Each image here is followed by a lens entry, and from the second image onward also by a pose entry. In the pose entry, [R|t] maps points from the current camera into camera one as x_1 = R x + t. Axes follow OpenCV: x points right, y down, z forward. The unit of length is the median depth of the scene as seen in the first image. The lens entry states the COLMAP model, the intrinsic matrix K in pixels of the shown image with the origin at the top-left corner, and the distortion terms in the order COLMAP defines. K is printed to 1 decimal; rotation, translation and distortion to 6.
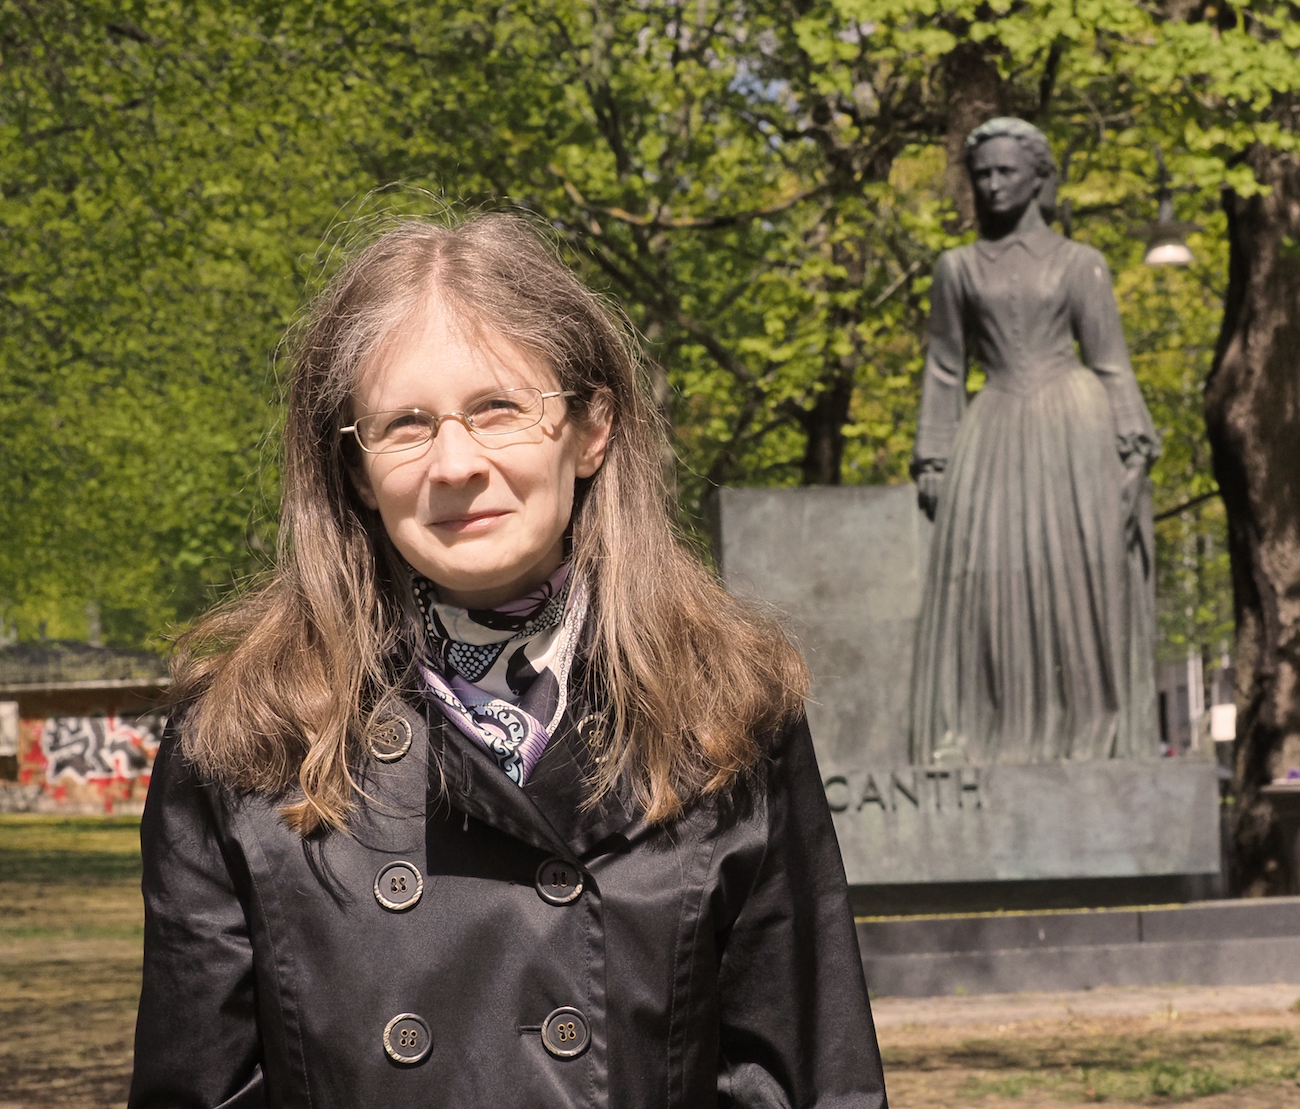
lens RADIAL K [[5158.6, 0, 650.0], [0, 5158.6, 554.5], [0, 0, 1]] dist [-0.056747, -1.650892]
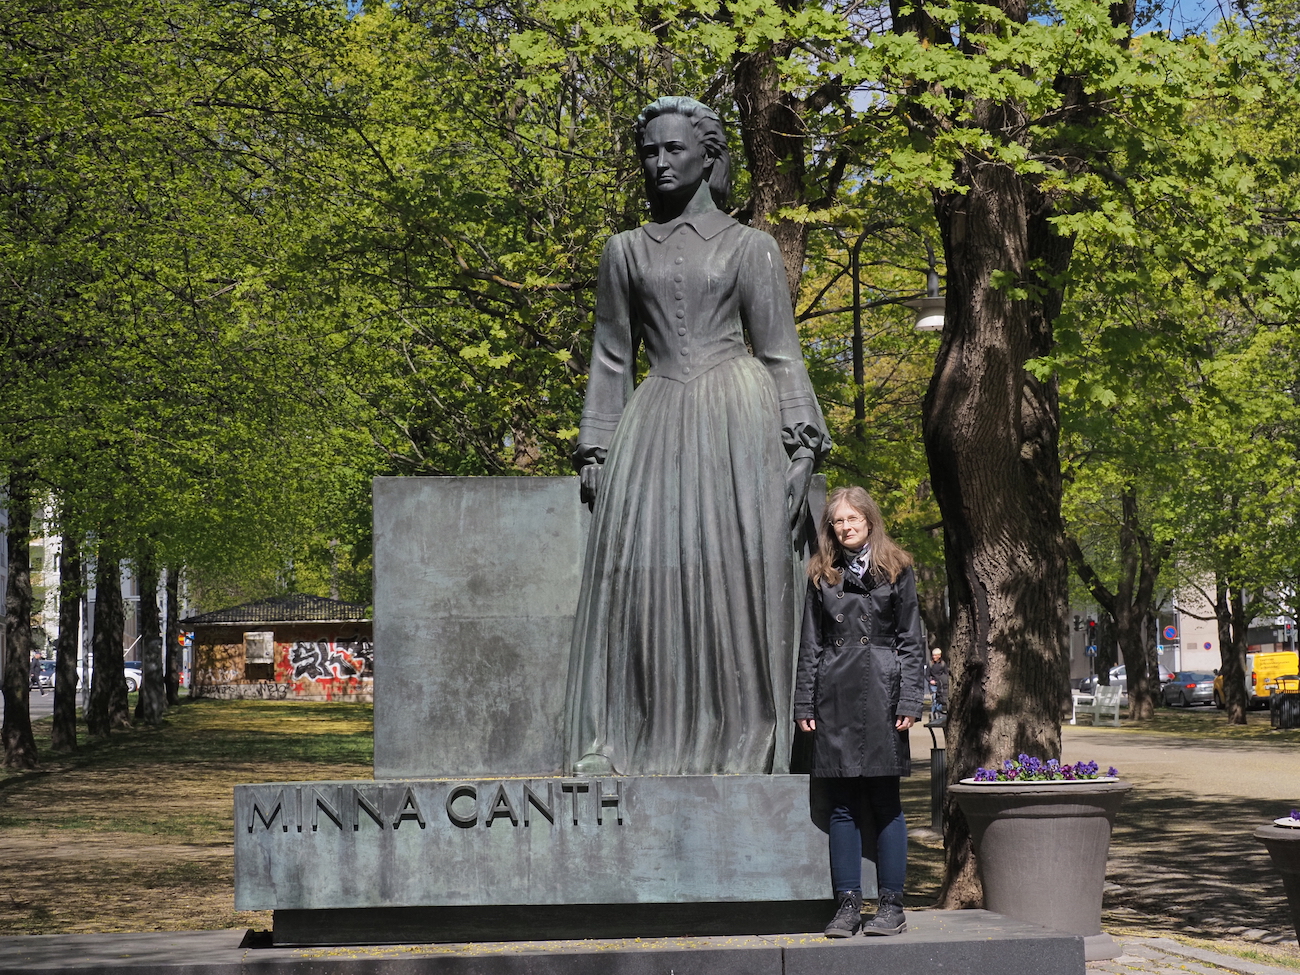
lens RADIAL K [[2966.1, 0, 650.0], [0, 2966.1, 487.5], [0, 0, 1]] dist [0.092847, 0.584619]
pose [[0.999722, 0.016518, -0.016832, 0.075189], [-0.016852, 0.999659, -0.019924, -0.000754], [0.016497, 0.020202, 0.999660, 0.454472]]
